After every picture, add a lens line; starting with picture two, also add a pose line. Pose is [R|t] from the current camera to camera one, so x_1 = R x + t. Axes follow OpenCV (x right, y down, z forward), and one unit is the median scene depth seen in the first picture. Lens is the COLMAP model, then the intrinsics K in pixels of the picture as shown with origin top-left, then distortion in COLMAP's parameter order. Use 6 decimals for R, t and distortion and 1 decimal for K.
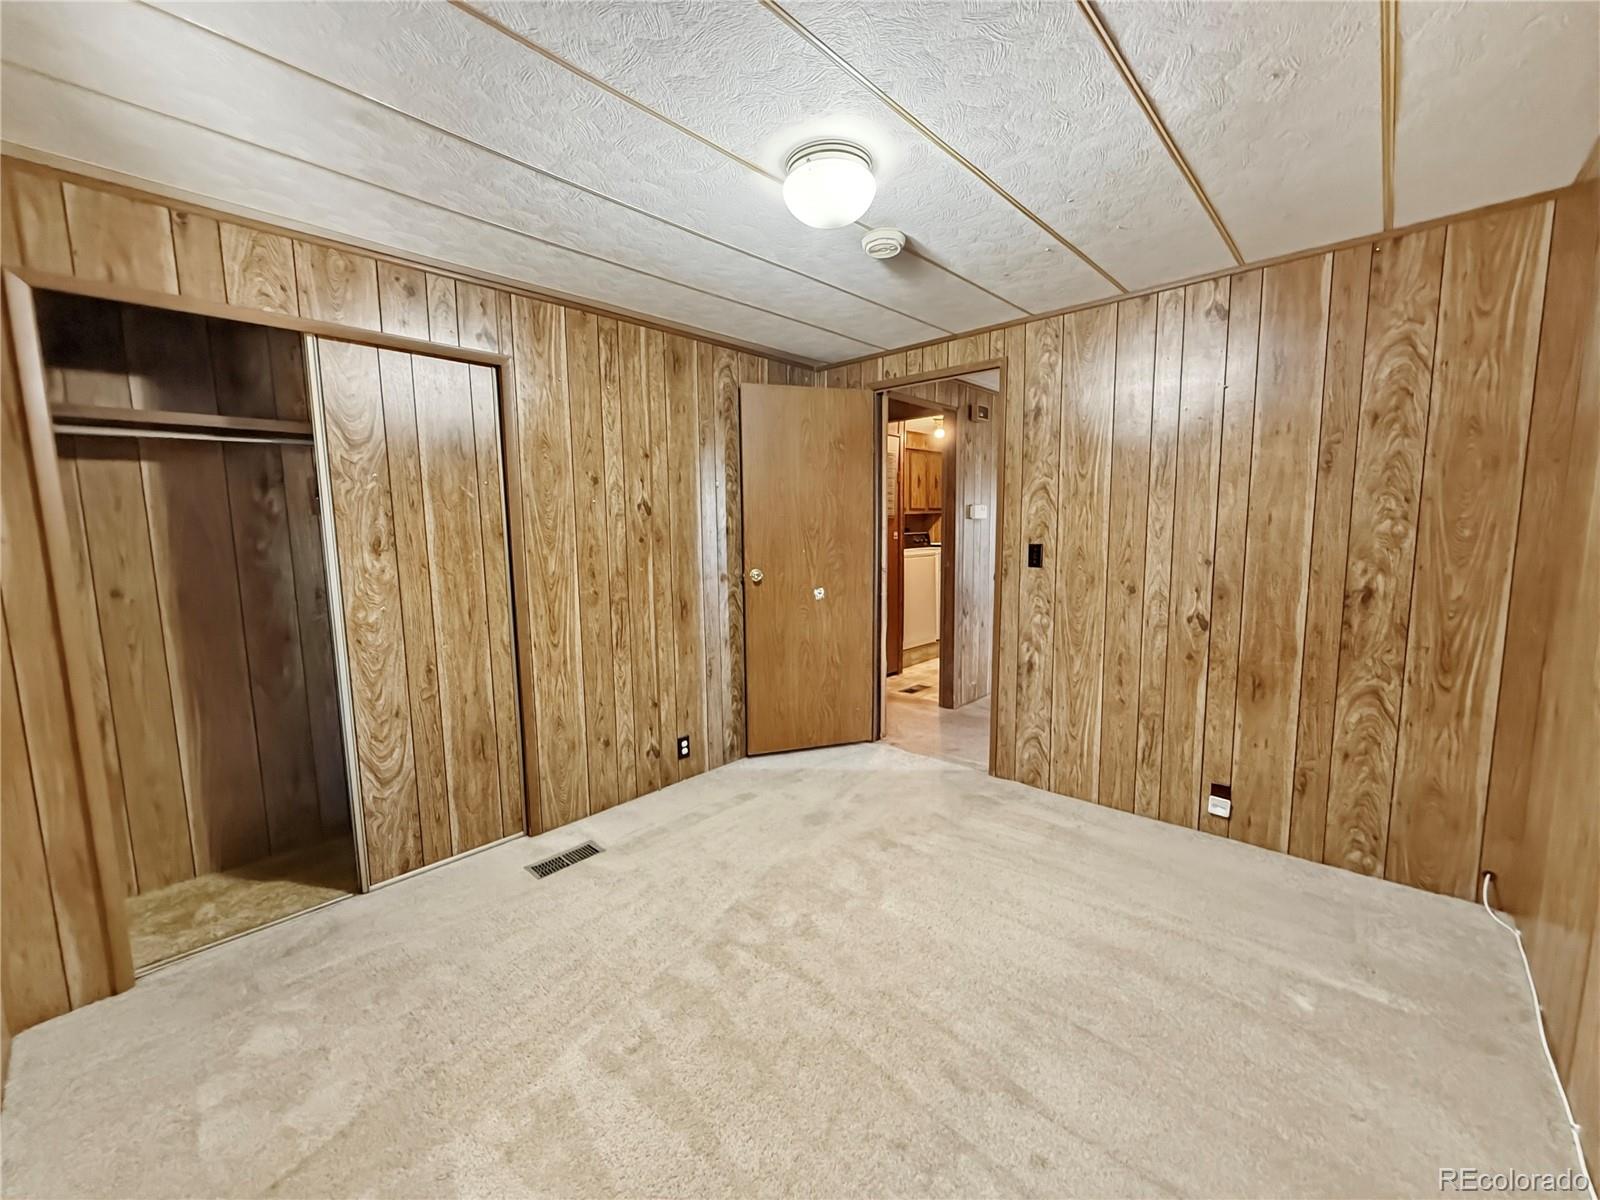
lens RADIAL K [[639.3, 0, 799.7], [0, 639.3, 605.2], [0, 0, 1]] dist [0.000695, -0.000156]
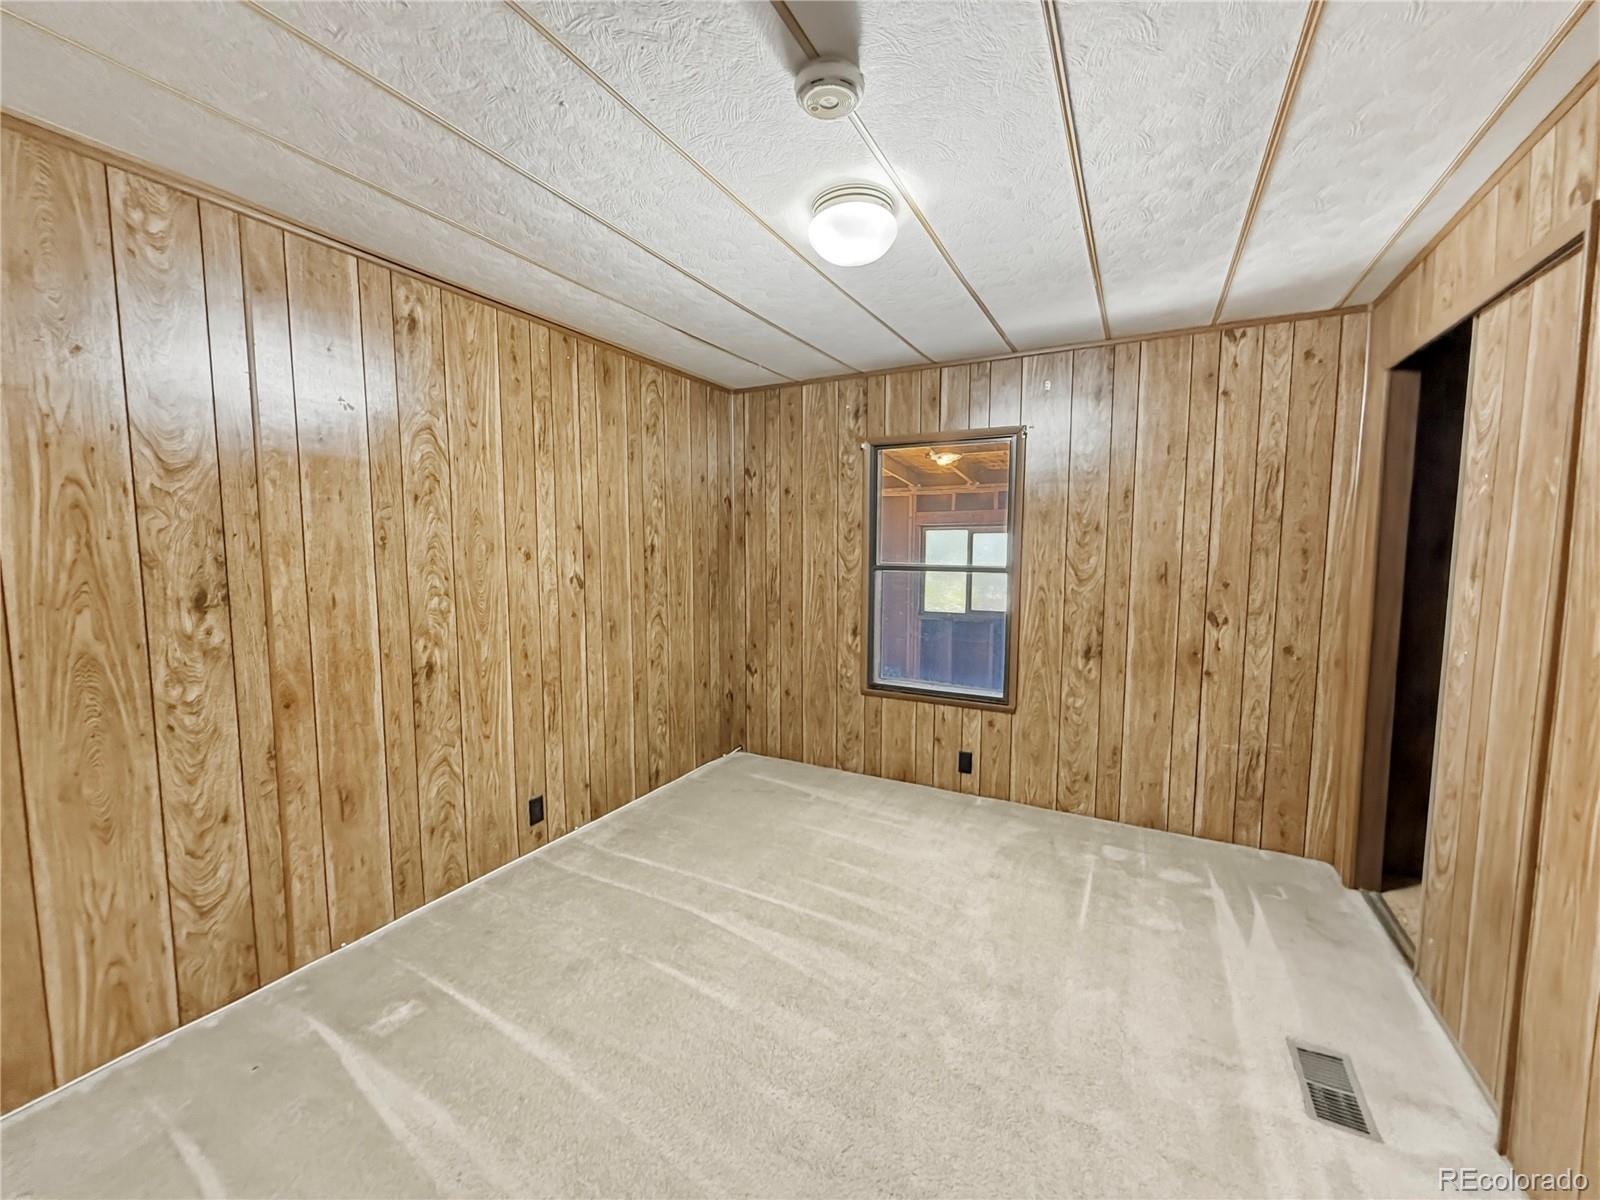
lens RADIAL K [[639.3, 0, 797.5], [0, 639.3, 604.7], [0, 0, 1]] dist [0.000695, -0.000156]
pose [[-0.969838, 0.038287, -0.240725, 0.237109], [-0.016169, 0.975306, 0.220265, -0.164276], [0.243214, 0.217514, -0.945270, 1.219713]]
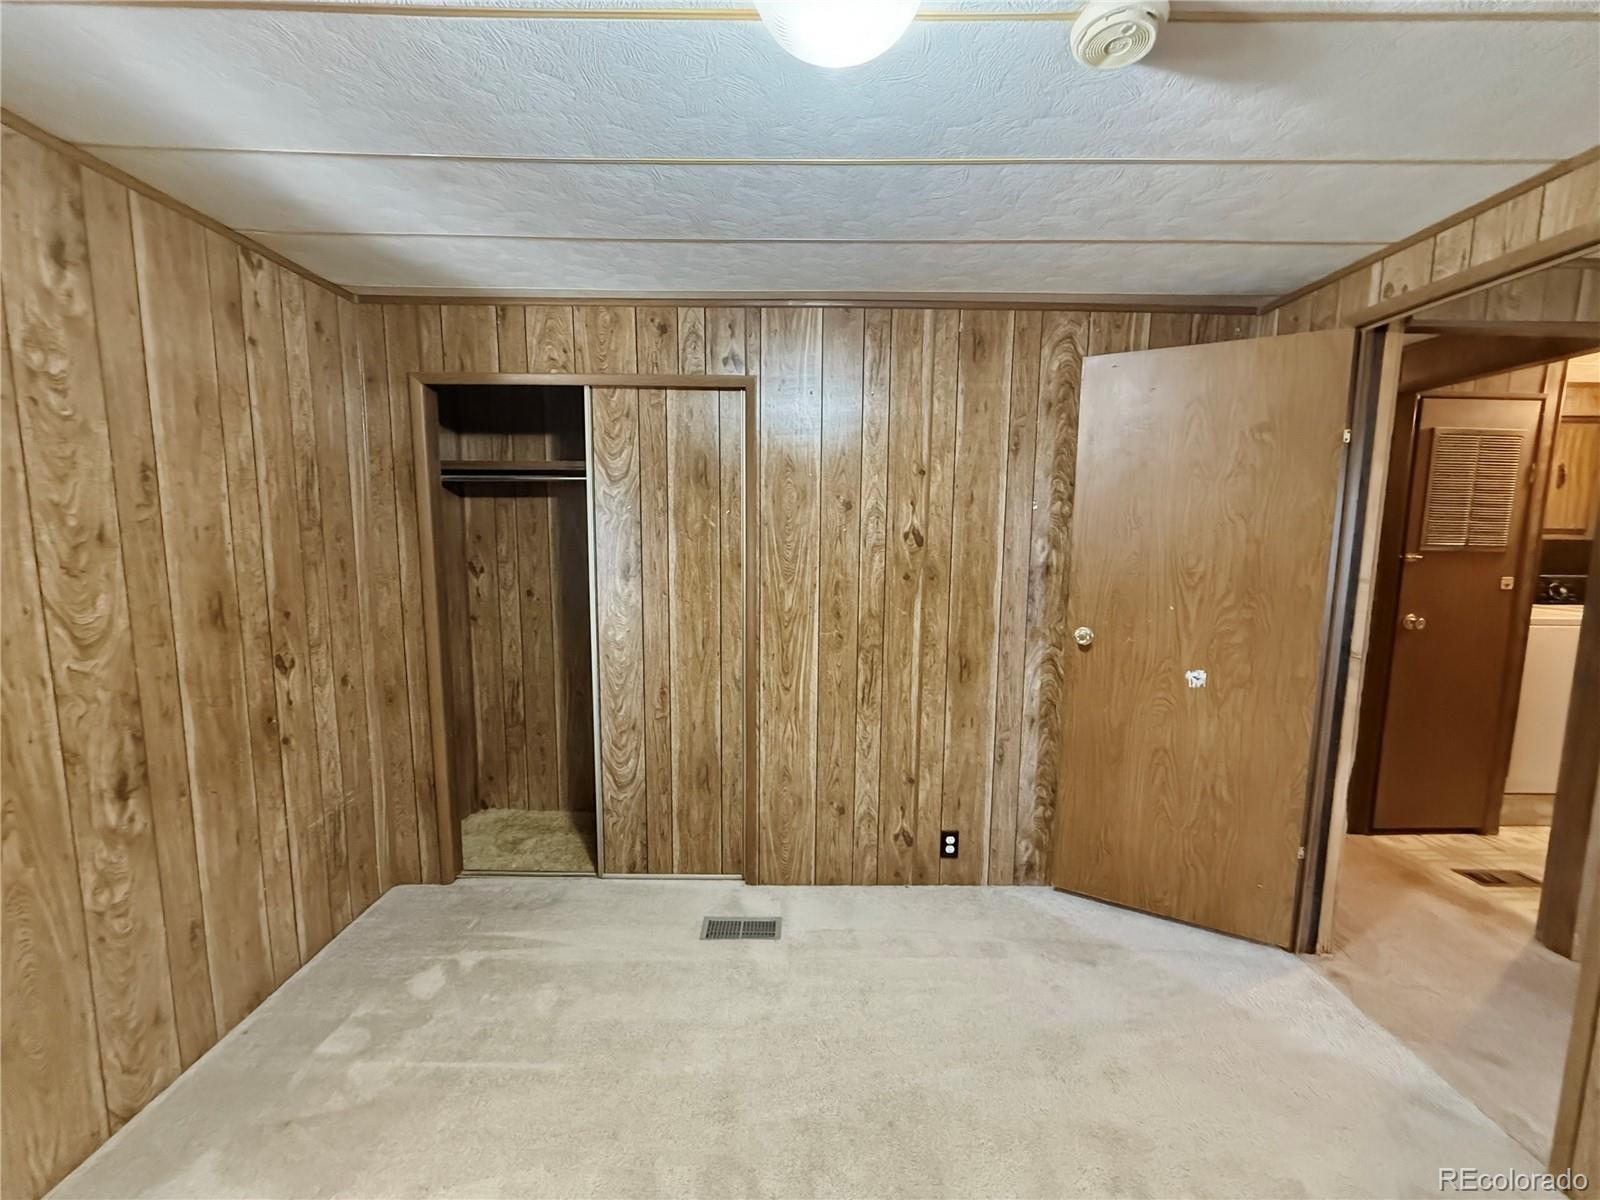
lens RADIAL K [[639.3, 0, 796.2], [0, 639.3, 603.0], [0, 0, 1]] dist [0.000695, -0.000156]
pose [[0.679919, 0.104829, -0.725756, 0.262688], [-0.109911, 0.993117, 0.040477, -0.092575], [0.725003, 0.052248, 0.686761, 0.371159]]
